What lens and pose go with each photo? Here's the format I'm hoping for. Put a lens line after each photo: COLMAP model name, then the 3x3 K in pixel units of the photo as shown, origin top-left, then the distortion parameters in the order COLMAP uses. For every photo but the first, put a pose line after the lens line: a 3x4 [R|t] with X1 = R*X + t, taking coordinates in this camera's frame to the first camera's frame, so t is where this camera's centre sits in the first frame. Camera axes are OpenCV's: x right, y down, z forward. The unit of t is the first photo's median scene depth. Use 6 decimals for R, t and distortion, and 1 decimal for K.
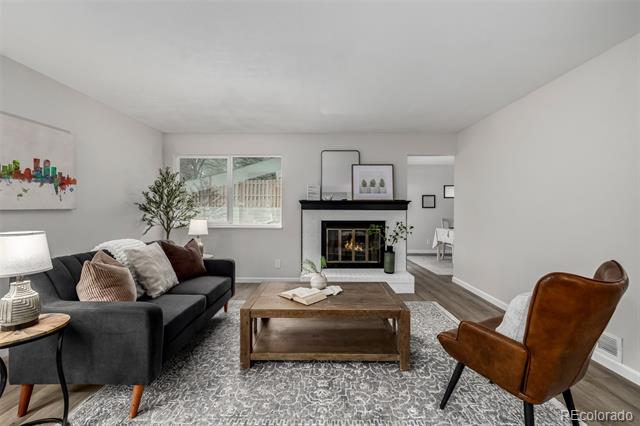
lens RADIAL K [[272.5, 0, 319.3], [0, 272.5, 209.2], [0, 0, 1]] dist [0.001784, 0.000083]
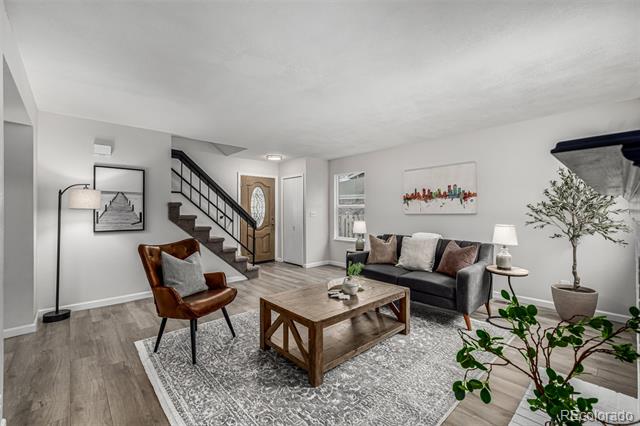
lens RADIAL K [[272.5, 0, 319.9], [0, 272.5, 212.0], [0, 0, 1]] dist [0.001784, 0.000083]
pose [[-0.736717, -0.003454, -0.676193, 0.779355], [-0.005253, 0.999986, 0.000616, -0.006171], [0.676181, 0.004006, -0.736724, 1.686454]]
